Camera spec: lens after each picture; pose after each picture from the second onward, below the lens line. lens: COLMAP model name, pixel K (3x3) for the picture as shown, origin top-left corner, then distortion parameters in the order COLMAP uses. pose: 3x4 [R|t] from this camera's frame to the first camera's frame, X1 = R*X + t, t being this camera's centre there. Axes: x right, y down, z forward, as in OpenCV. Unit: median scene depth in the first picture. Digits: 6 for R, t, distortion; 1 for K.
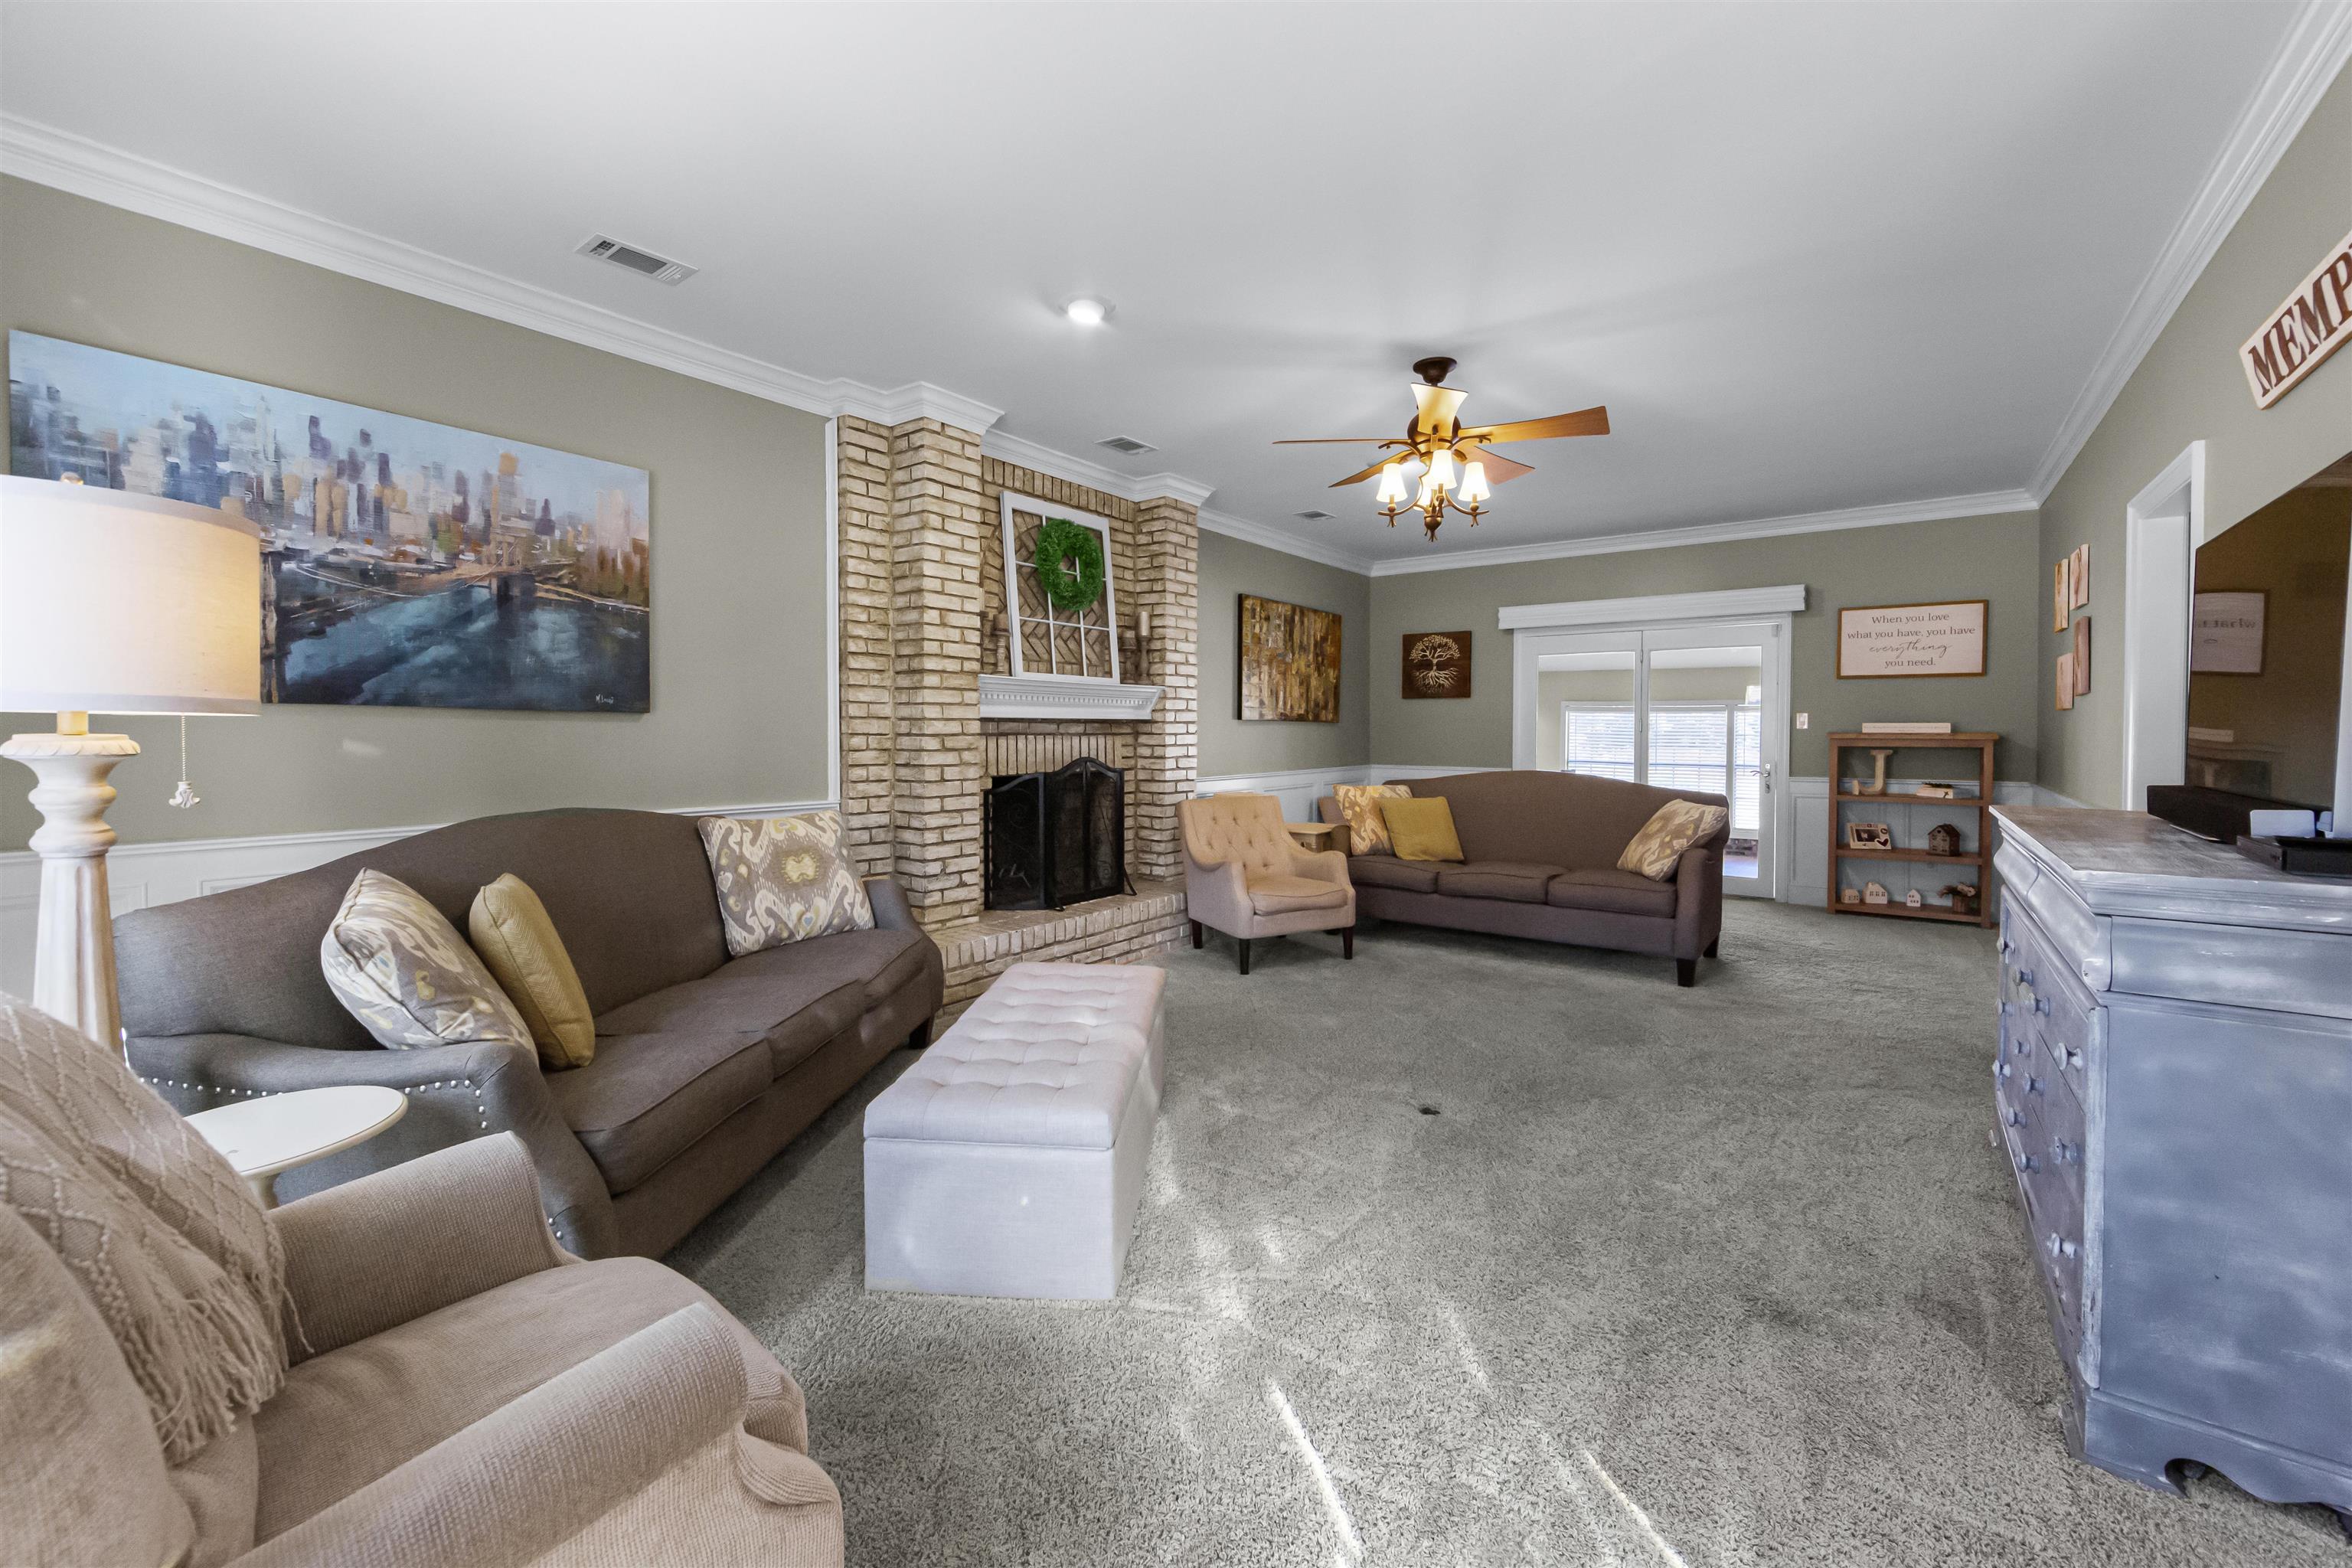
lens RADIAL K [[938.4, 0, 1175.8], [0, 938.4, 775.6], [0, 0, 1]] dist [0.001149, 0.000238]
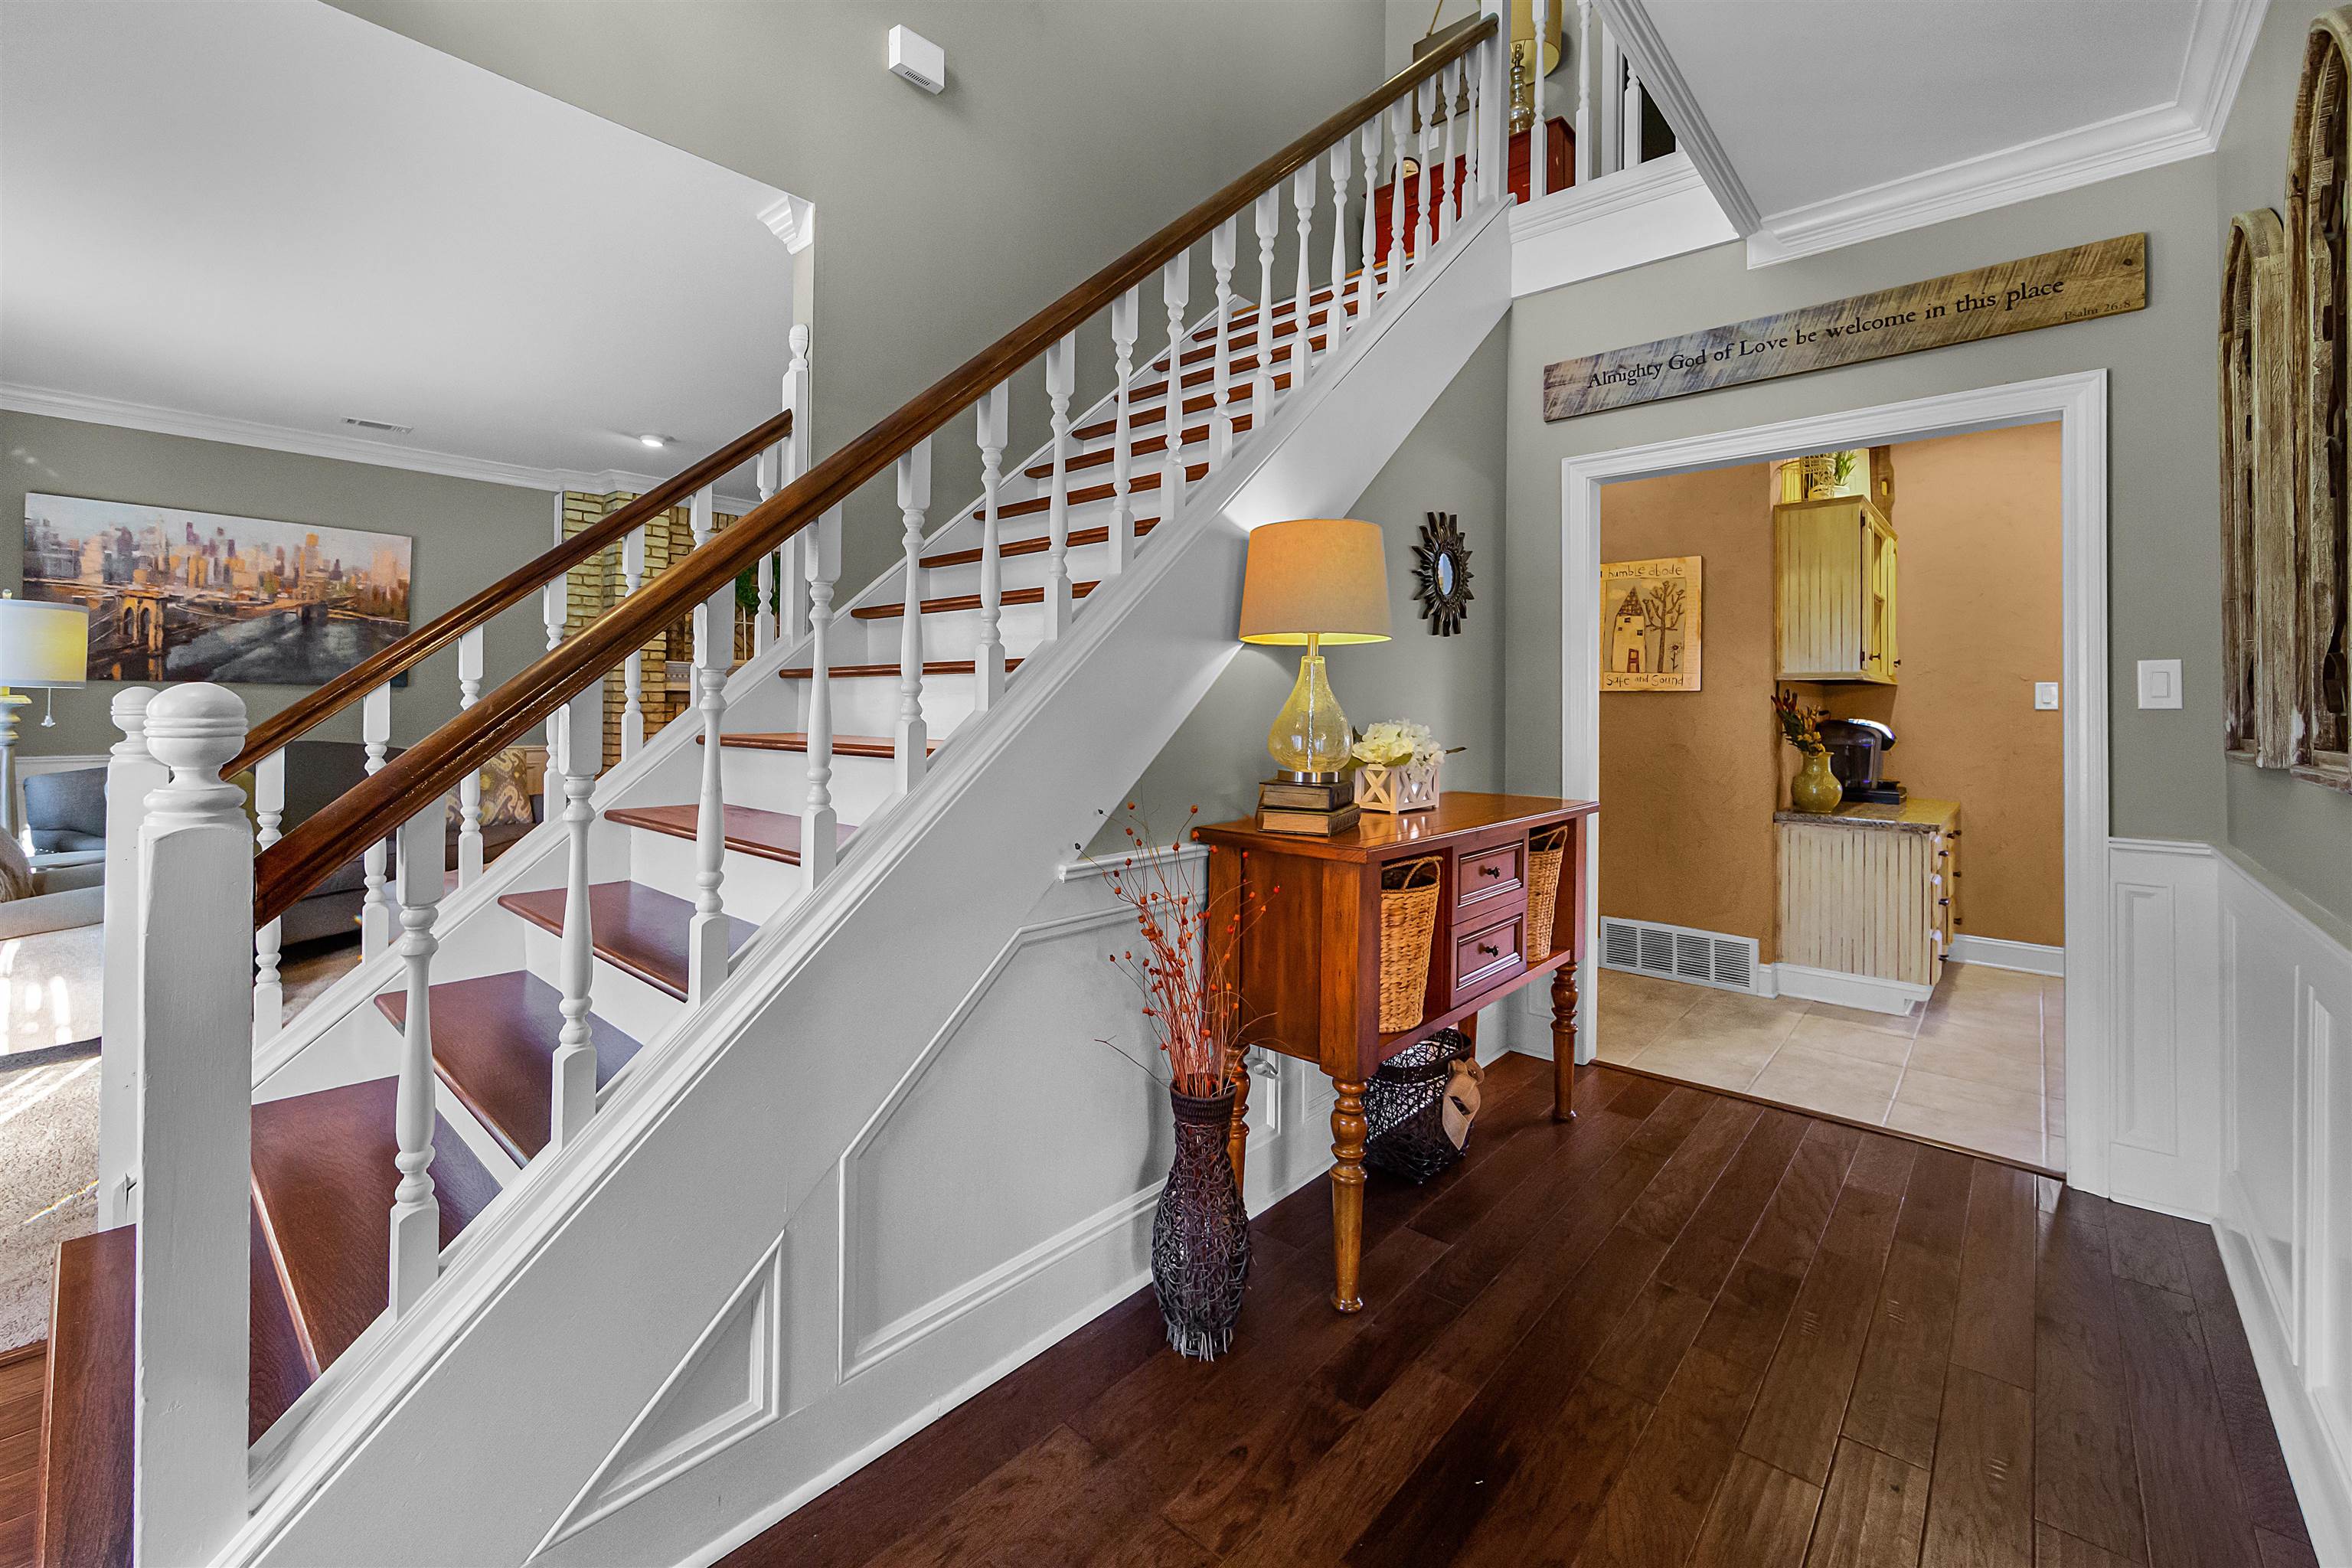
lens RADIAL K [[938.4, 0, 1131.7], [0, 938.4, 715.2], [0, 0, 1]] dist [0.001149, 0.000238]
pose [[0.996473, 0.006083, -0.083699, 0.933760], [-0.009187, 0.999282, -0.036751, 0.033550], [0.083415, 0.037391, 0.995813, -0.568184]]
